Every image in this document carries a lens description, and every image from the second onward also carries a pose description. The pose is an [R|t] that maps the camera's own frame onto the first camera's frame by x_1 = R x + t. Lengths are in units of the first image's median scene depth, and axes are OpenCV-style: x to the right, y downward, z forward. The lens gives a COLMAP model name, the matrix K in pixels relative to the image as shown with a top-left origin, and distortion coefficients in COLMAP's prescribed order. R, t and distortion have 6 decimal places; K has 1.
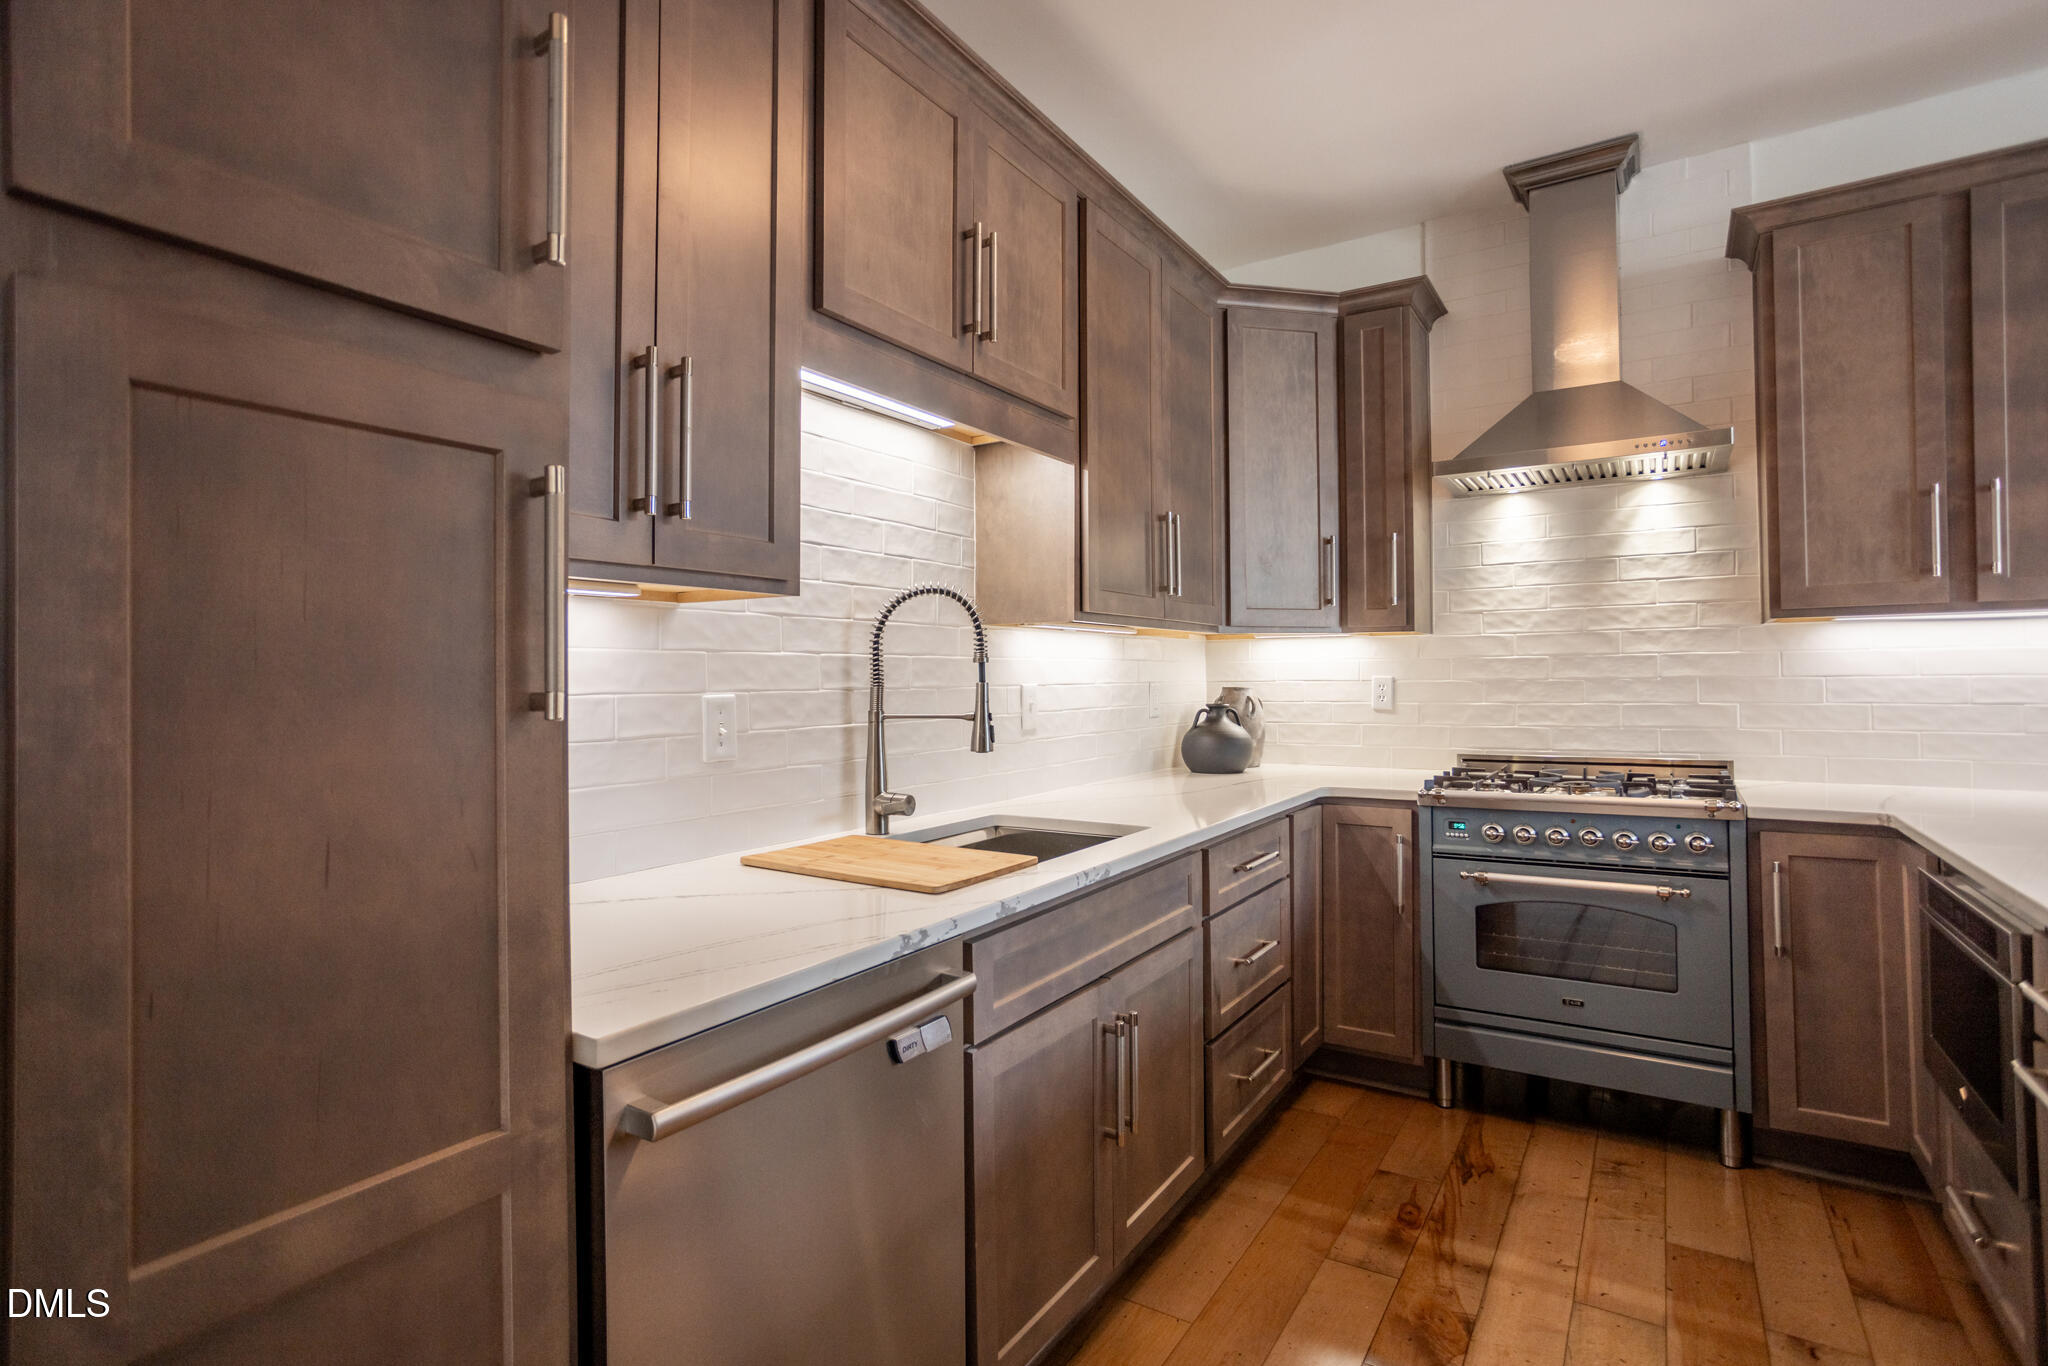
lens RADIAL K [[983.2, 0, 1021.9], [0, 983.2, 672.4], [0, 0, 1]] dist [-0.055651, 0.035560]
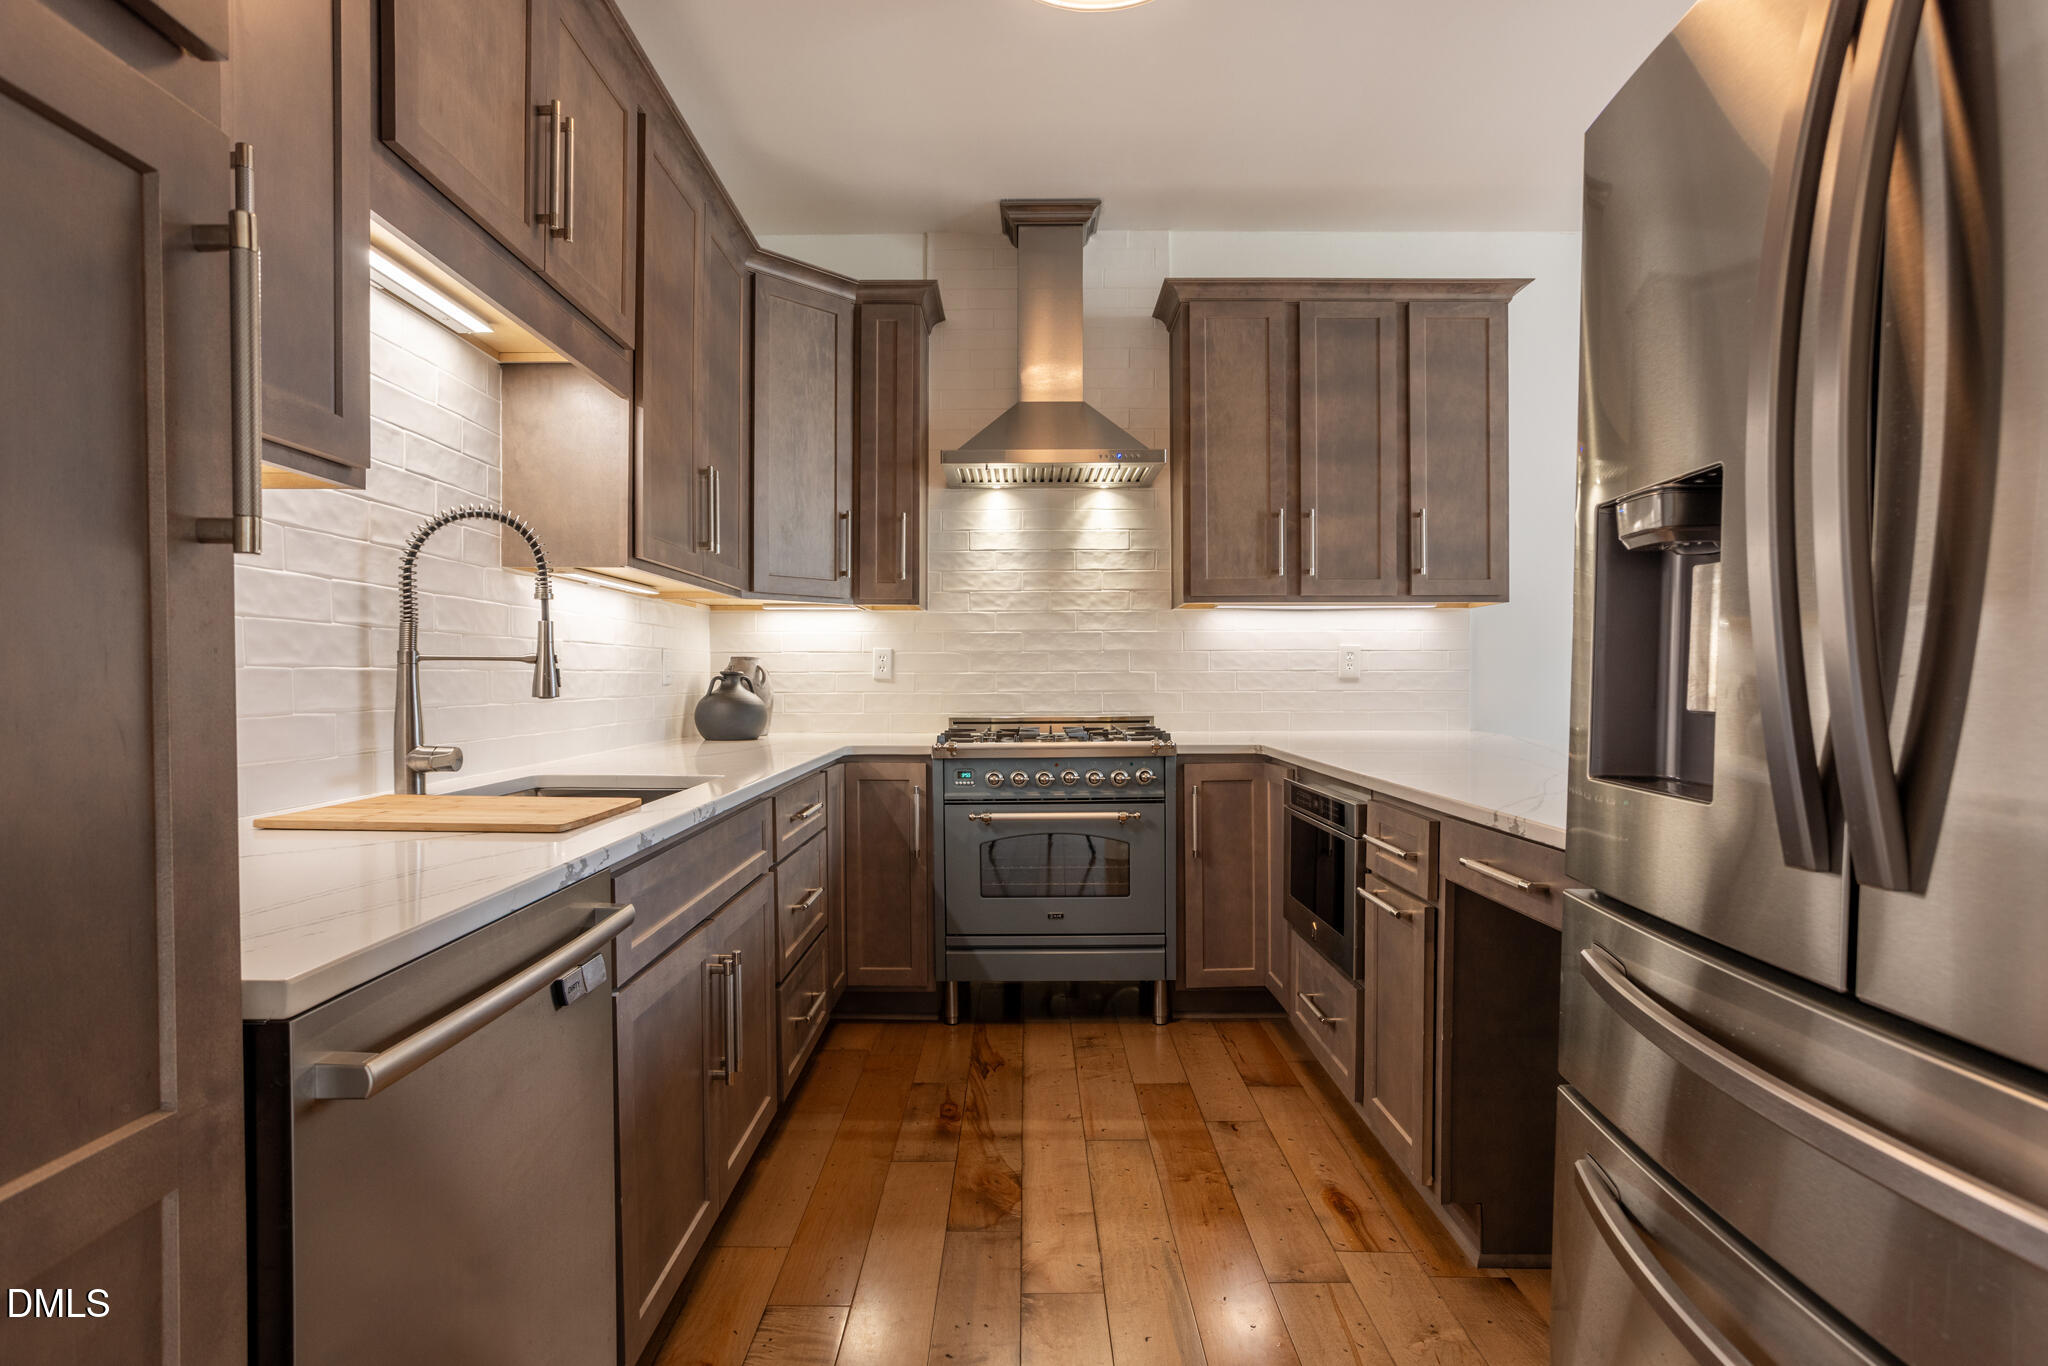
lens RADIAL K [[975.2, 0, 1003.7], [0, 975.2, 703.2], [0, 0, 1]] dist [-0.062137, 0.041850]
pose [[0.848967, -0.006693, 0.528404, -0.128782], [-0.010523, 0.999507, 0.029568, 0.047079], [-0.528342, -0.030662, 0.848478, 0.020769]]
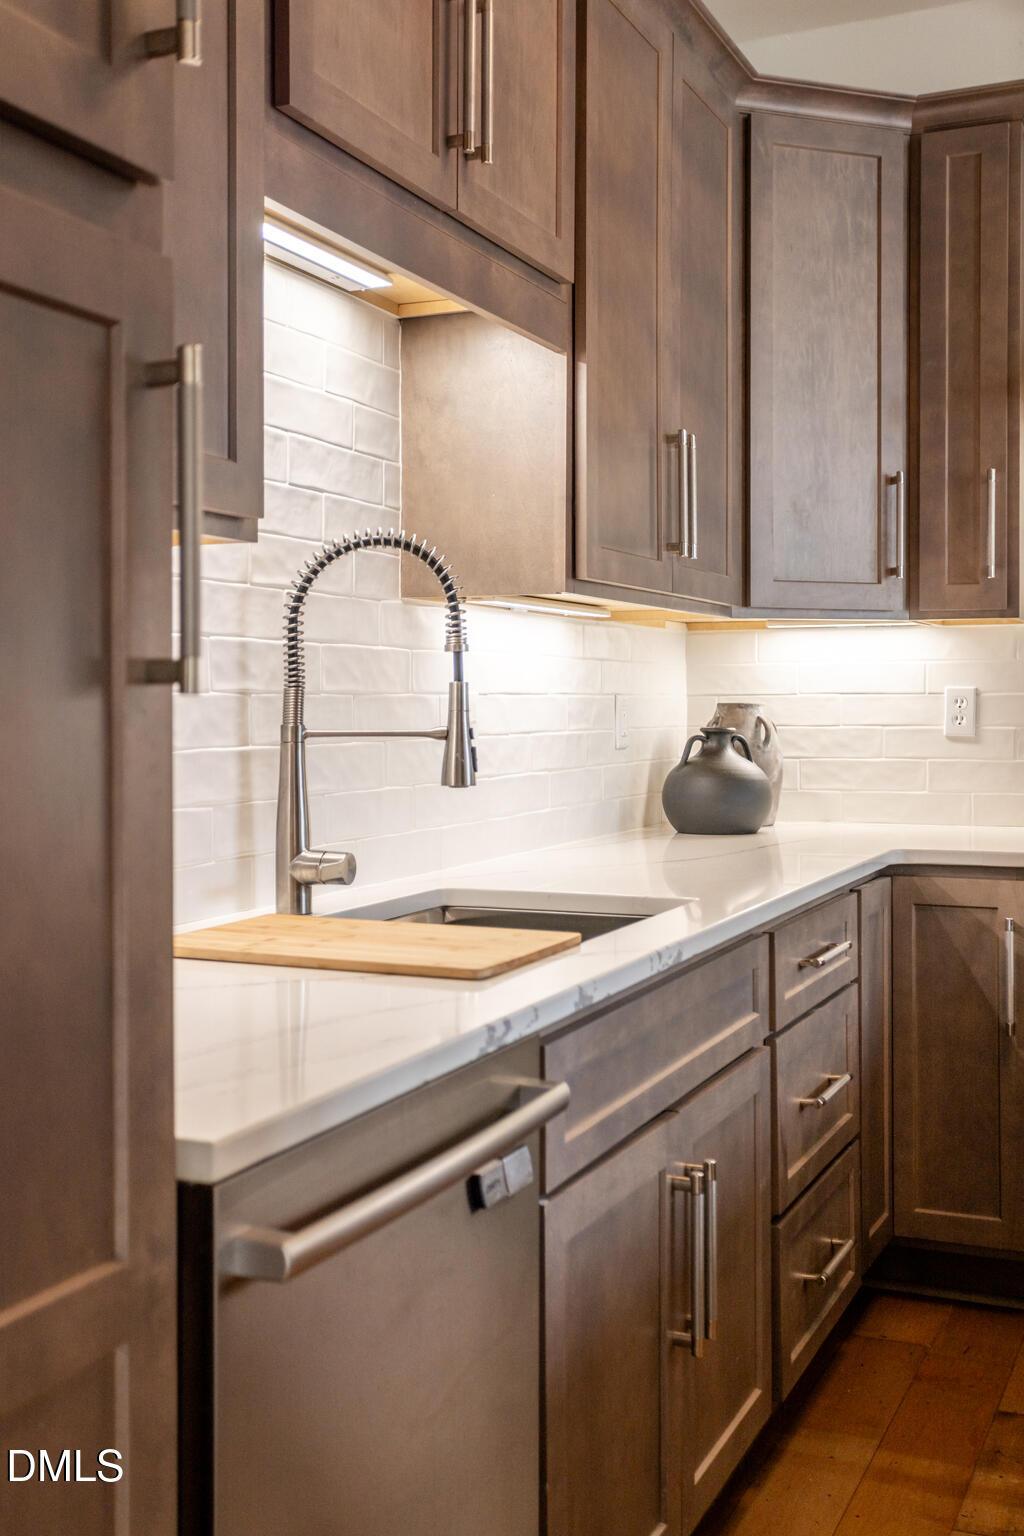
lens RADIAL K [[1656.8, 0, 511.2], [0, 1656.8, 722.0], [0, 0, 1]] dist [0.005761, 0.034602]
pose [[0.988578, 0.001136, 0.150708, -0.147809], [-0.003581, 0.999866, 0.015954, 0.016445], [-0.150670, -0.016312, 0.988450, -0.091827]]
